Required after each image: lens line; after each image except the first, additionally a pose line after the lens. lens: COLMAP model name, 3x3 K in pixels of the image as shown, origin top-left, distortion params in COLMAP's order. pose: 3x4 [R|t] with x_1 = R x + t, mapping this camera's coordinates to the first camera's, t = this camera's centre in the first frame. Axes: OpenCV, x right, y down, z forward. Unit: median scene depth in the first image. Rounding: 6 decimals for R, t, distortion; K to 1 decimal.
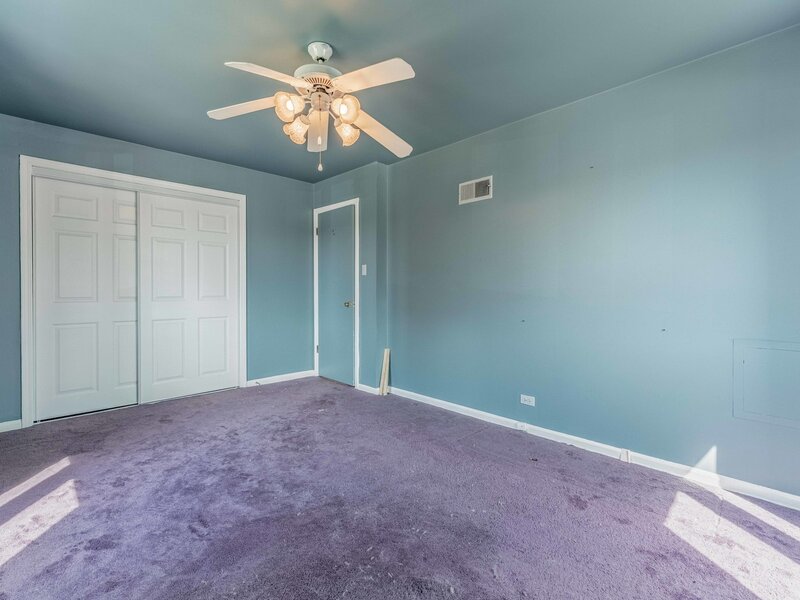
lens RADIAL K [[369.6, 0, 404.4], [0, 369.6, 296.0], [0, 0, 1]] dist [0.000763, 0.000145]
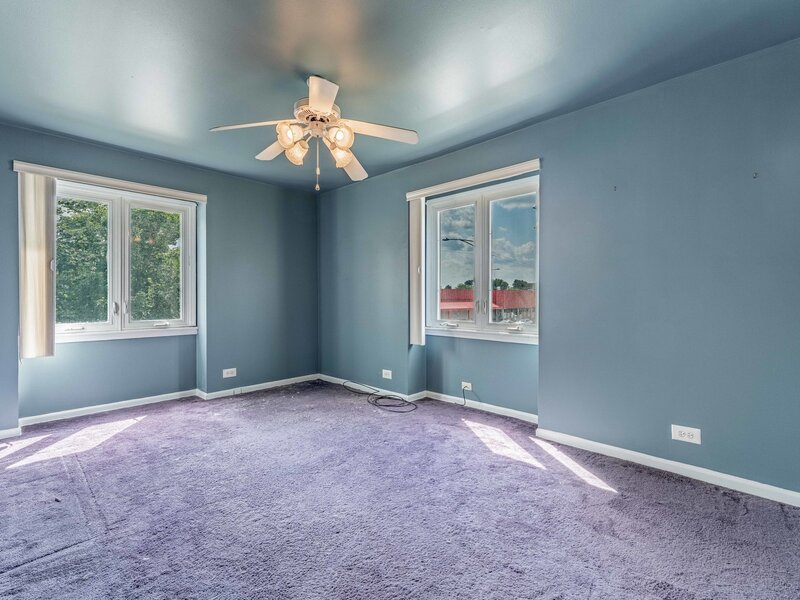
lens RADIAL K [[369.6, 0, 404.4], [0, 369.6, 296.0], [0, 0, 1]] dist [0.000763, 0.000145]
pose [[-0.999498, -0.002047, -0.031611, -0.458692], [-0.002526, 0.999882, 0.015132, -0.035565], [0.031576, 0.015204, -0.999386, 2.149098]]
